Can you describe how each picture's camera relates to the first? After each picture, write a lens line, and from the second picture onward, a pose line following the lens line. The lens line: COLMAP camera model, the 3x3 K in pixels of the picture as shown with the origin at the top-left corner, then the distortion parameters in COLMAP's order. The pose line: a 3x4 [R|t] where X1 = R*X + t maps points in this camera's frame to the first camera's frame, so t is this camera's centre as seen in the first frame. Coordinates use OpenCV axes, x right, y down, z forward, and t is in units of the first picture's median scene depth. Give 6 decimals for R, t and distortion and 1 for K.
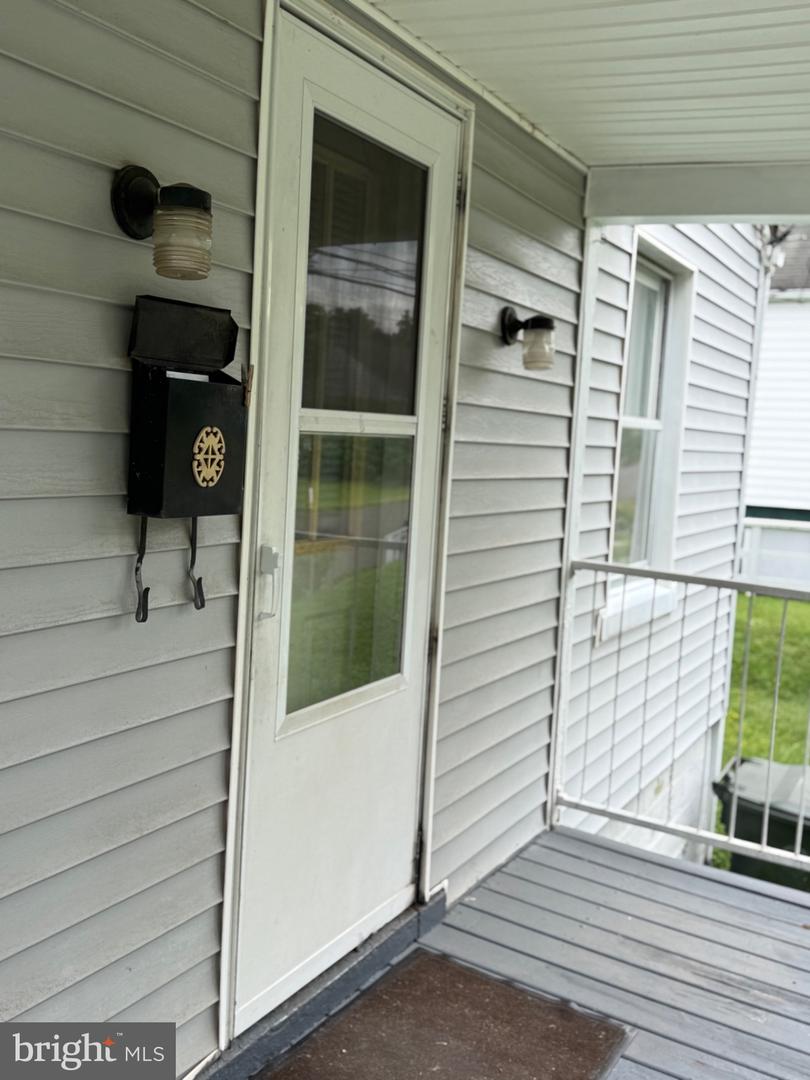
lens RADIAL K [[1092.5, 0, 388.7], [0, 1092.5, 526.2], [0, 0, 1]] dist [0.197428, -0.486727]
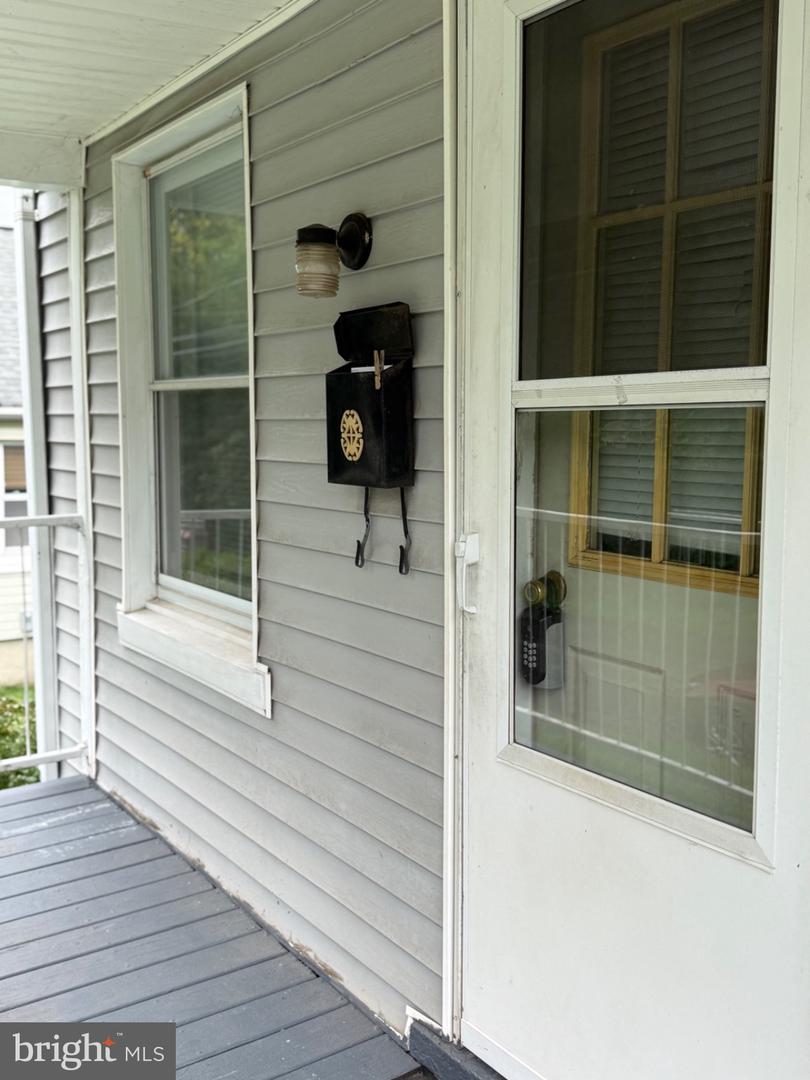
lens RADIAL K [[1092.5, 0, 388.7], [0, 1092.5, 526.2], [0, 0, 1]] dist [0.197428, -0.486727]
pose [[-0.459372, 0.035995, -0.887514, 0.860120], [-0.098592, 0.990938, 0.091220, -0.076465], [0.882755, 0.129405, -0.451661, 1.558341]]
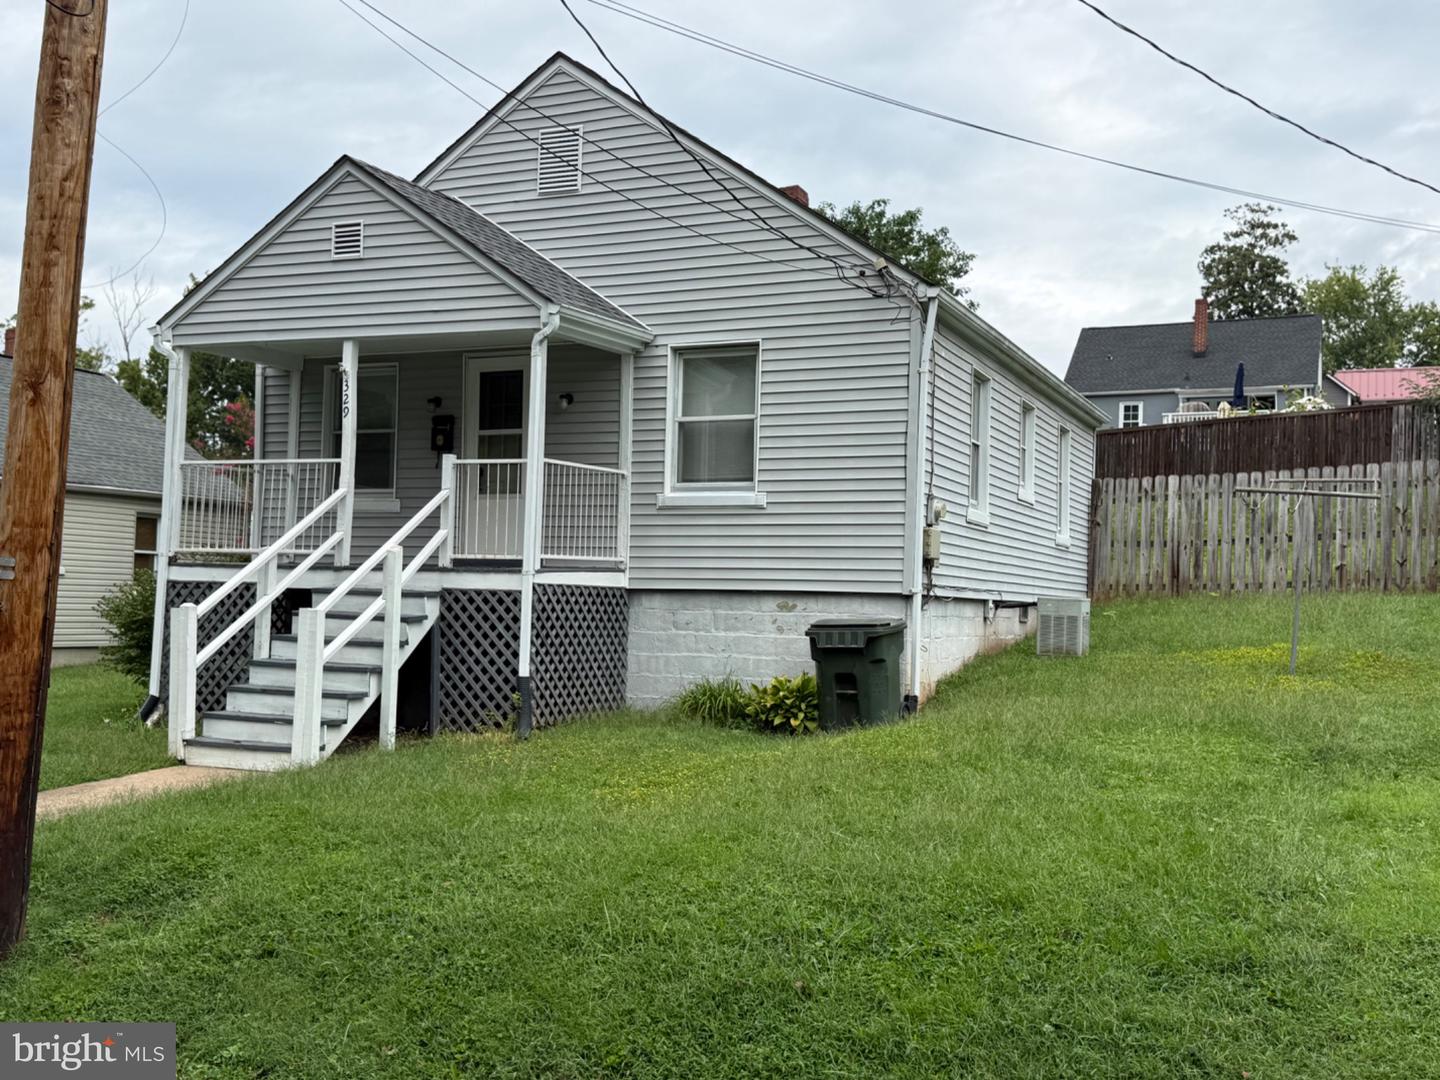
lens RADIAL K [[1456.6, 0, 700.6], [0, 1456.6, 544.2], [0, 0, 1]] dist [0.197428, -0.486727]
pose [[0.063270, -0.102507, -0.992718, 7.685414], [-0.105978, 0.988397, -0.108815, 1.199714], [0.992353, 0.112091, 0.051673, 2.026583]]
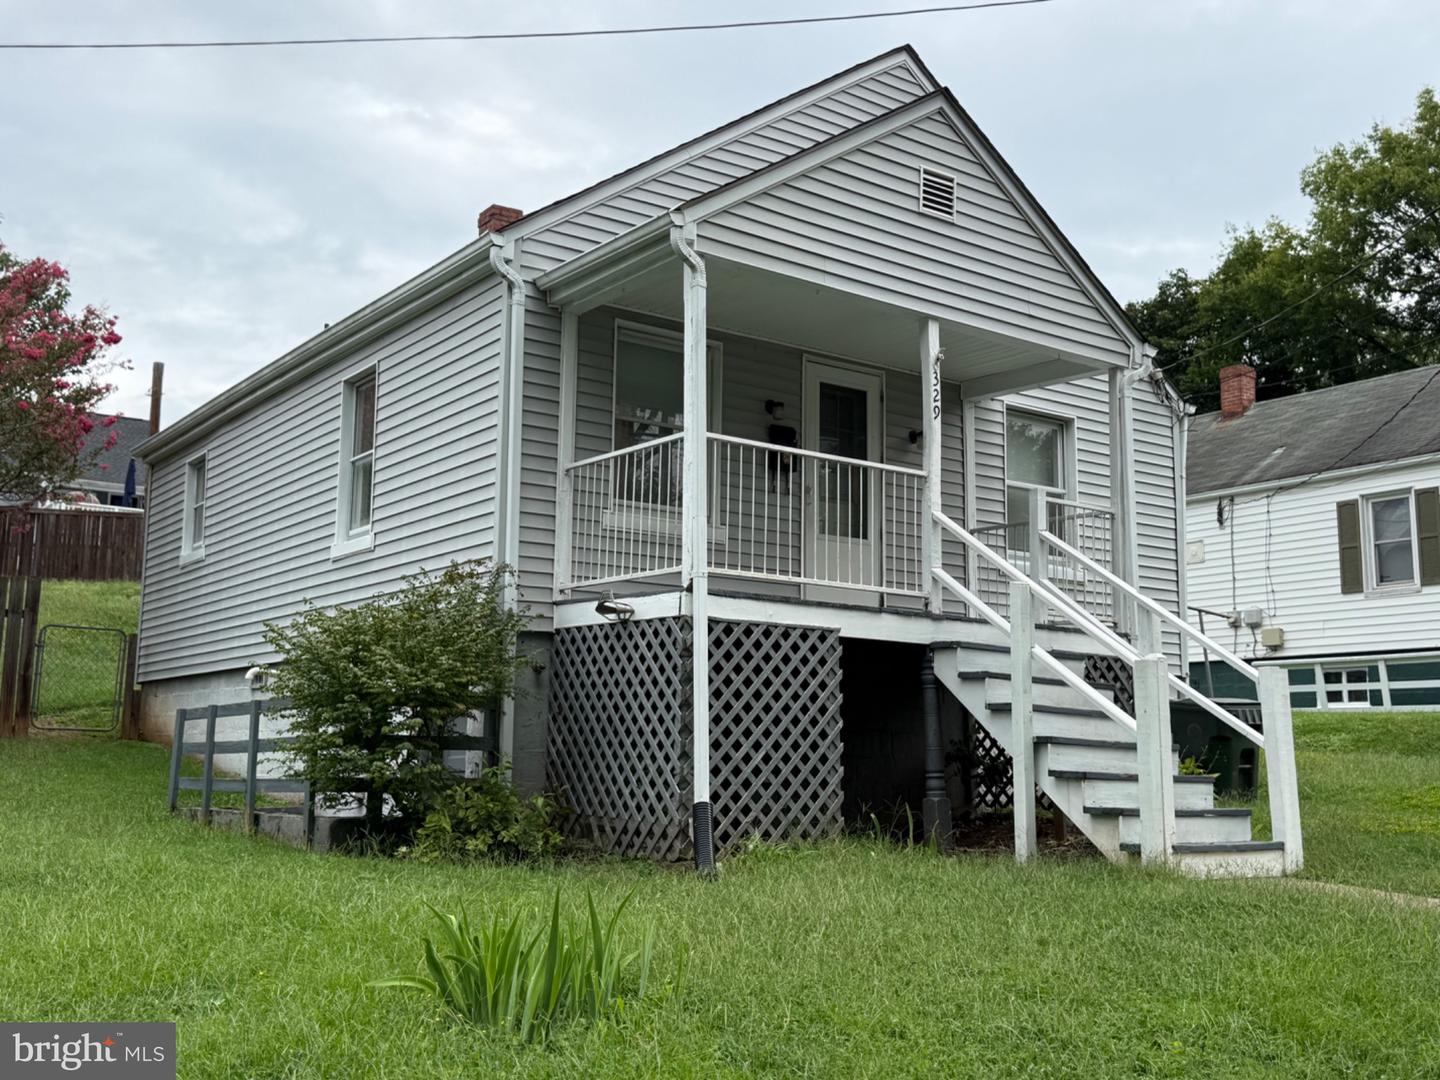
lens RADIAL K [[1453.1, 0, 720.0], [0, 1453.1, 540.0], [0, 0, 1]] dist [0.001980, 0.673569]
pose [[0.904208, -0.114493, -0.411460, 2.007198], [0.008140, 0.967843, -0.251424, 1.767970], [0.427015, 0.223990, 0.876063, -4.290142]]
